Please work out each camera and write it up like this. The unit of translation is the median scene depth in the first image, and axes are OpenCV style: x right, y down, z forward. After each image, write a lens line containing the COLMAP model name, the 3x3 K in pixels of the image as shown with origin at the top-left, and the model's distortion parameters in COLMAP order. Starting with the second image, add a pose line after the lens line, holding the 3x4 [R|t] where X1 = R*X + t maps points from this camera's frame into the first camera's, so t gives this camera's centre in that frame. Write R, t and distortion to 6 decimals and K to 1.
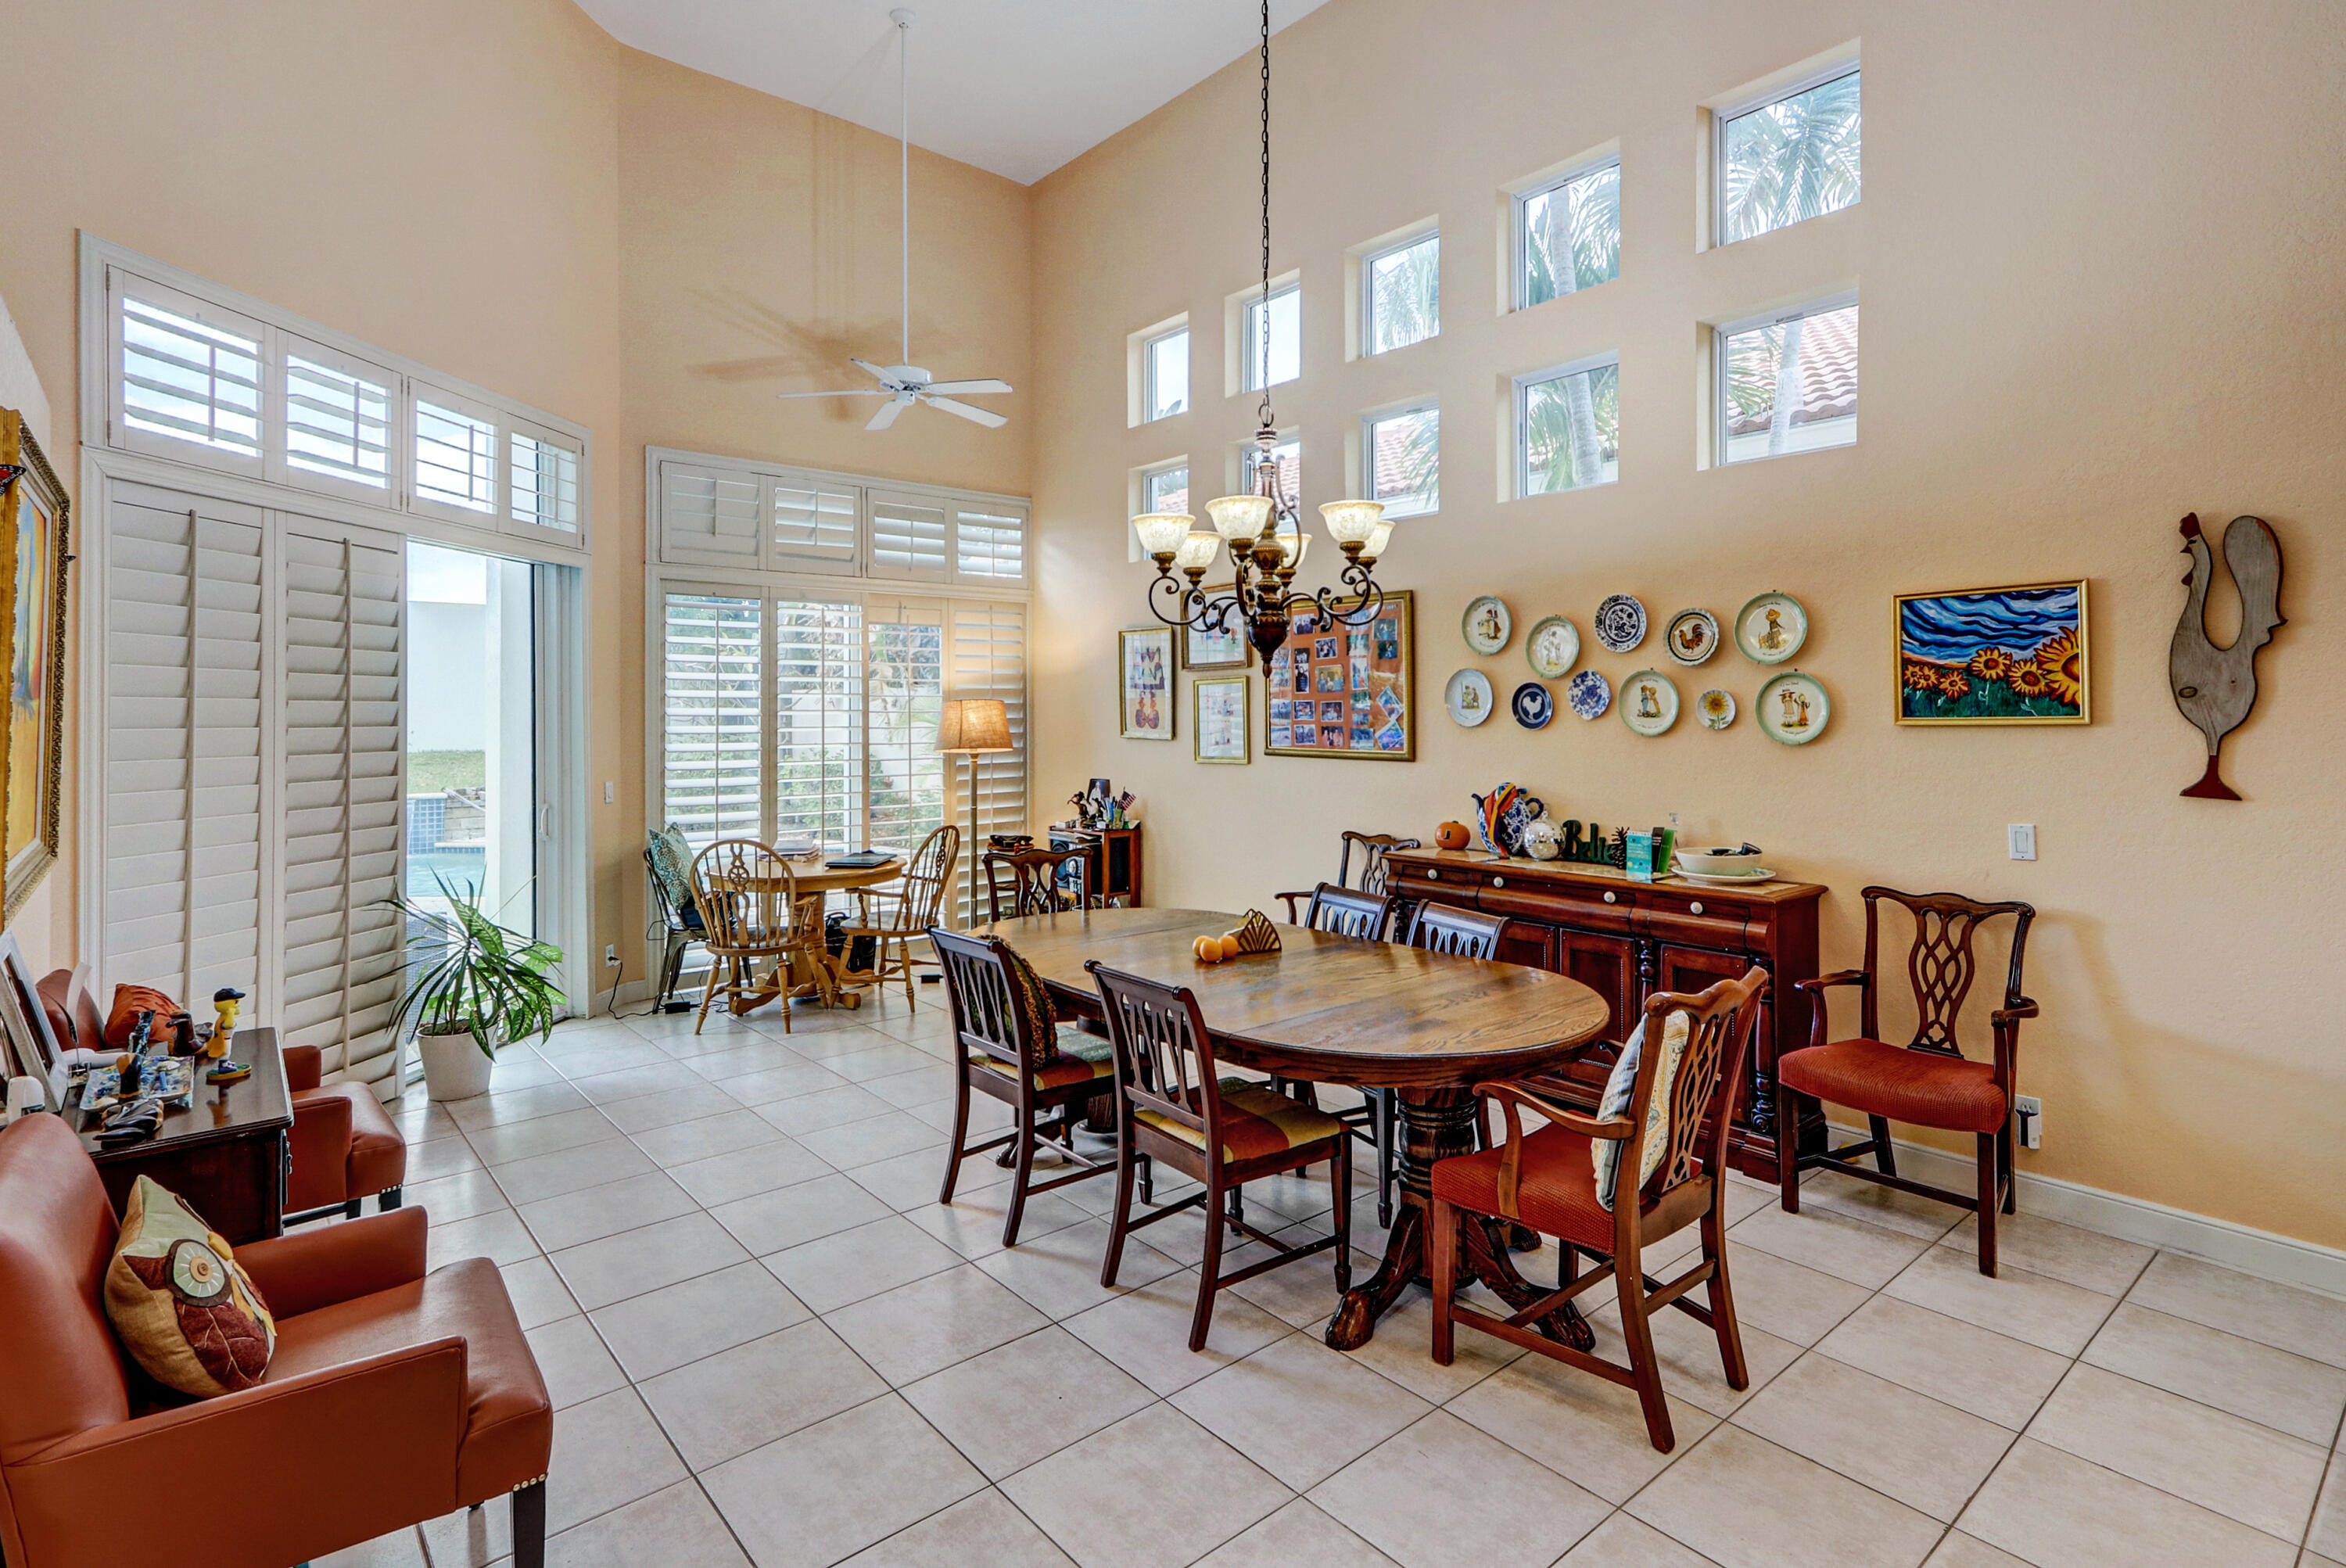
lens RADIAL K [[1169.6, 0, 1172.7], [0, 1169.6, 690.3], [0, 0, 1]] dist [0.003640, 0.000644]
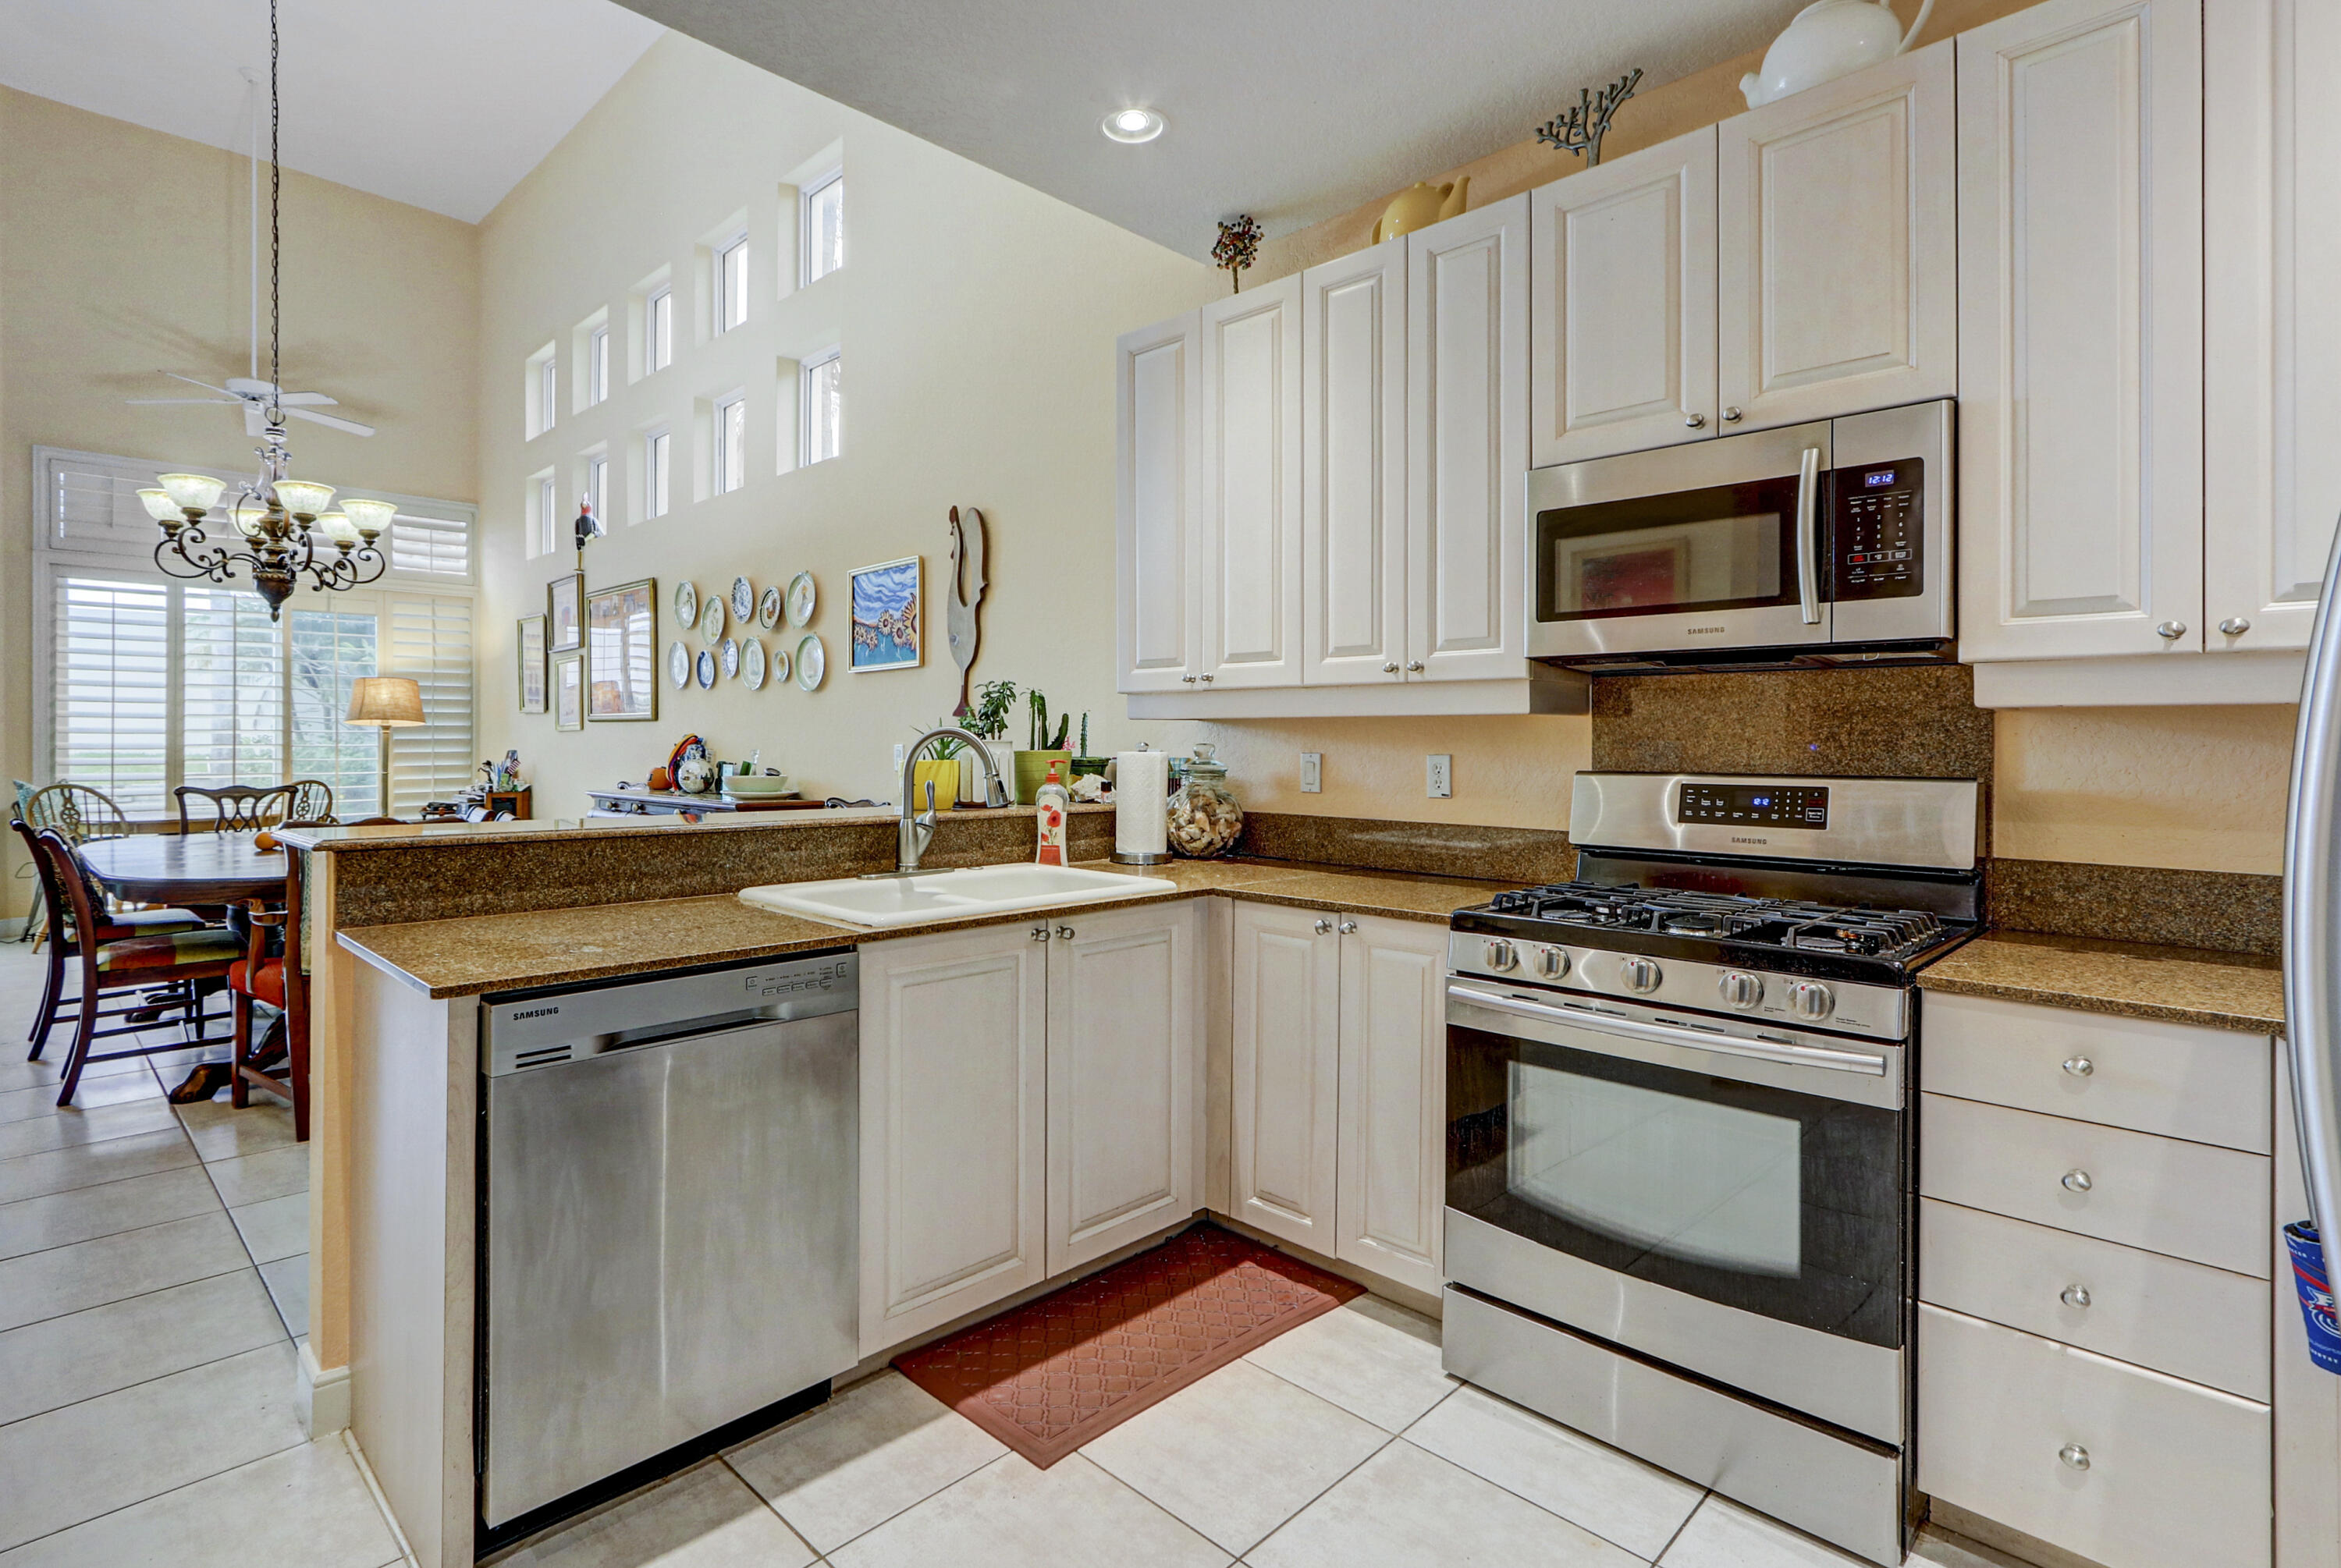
lens RADIAL K [[1139.5, 0, 1107.7], [0, 1139.5, 737.9], [0, 0, 1]] dist [-0.000057, 0.000001]
pose [[0.997510, 0.006906, 0.070188, 0.618508], [-0.007784, 0.999895, 0.012240, 0.064031], [-0.070096, -0.012755, 0.997459, -0.208878]]
